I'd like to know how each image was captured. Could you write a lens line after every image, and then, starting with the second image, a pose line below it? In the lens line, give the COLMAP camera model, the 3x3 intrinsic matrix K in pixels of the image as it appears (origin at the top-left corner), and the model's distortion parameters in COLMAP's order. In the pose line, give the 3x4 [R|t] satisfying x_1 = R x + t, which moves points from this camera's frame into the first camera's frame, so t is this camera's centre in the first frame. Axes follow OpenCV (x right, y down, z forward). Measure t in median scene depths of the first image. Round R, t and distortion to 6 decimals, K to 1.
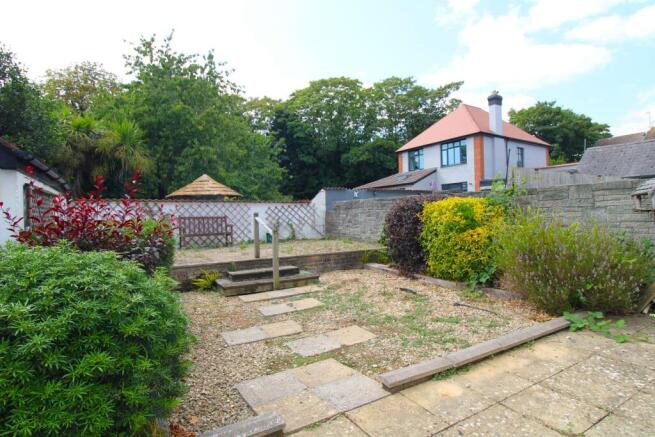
lens RADIAL K [[345.8, 0, 324.4], [0, 345.8, 216.6], [0, 0, 1]] dist [-0.013419, 0.001610]
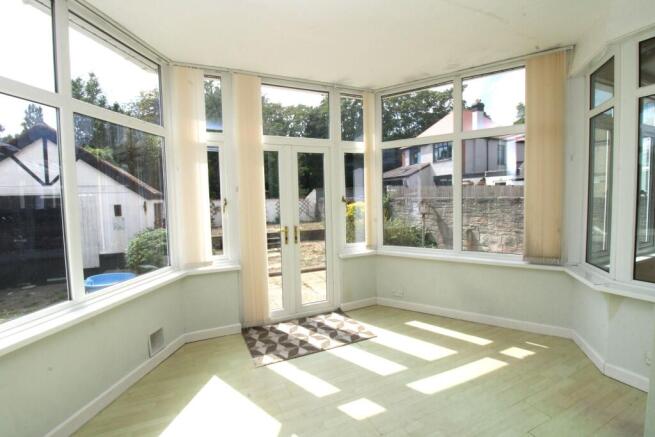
lens RADIAL K [[302.4, 0, 326.1], [0, 302.4, 217.7], [0, 0, 1]] dist [-0.022025, -0.000293]
pose [[0.991661, 0.007042, -0.128685, 0.088698], [0.001787, 0.997659, 0.068362, -0.017761], [0.128865, -0.068022, 0.989326, -0.132047]]
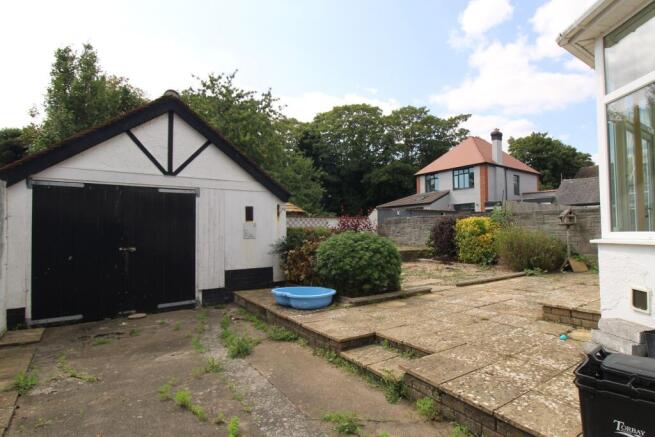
lens RADIAL K [[352.8, 0, 375.9], [0, 352.8, 220.6], [0, 0, 1]] dist [0.002213, 0.000694]
pose [[0.991775, 0.012060, 0.127427, -0.071288], [-0.007611, 0.999346, -0.035343, 0.006260], [-0.127769, 0.034082, 0.991218, -0.148175]]
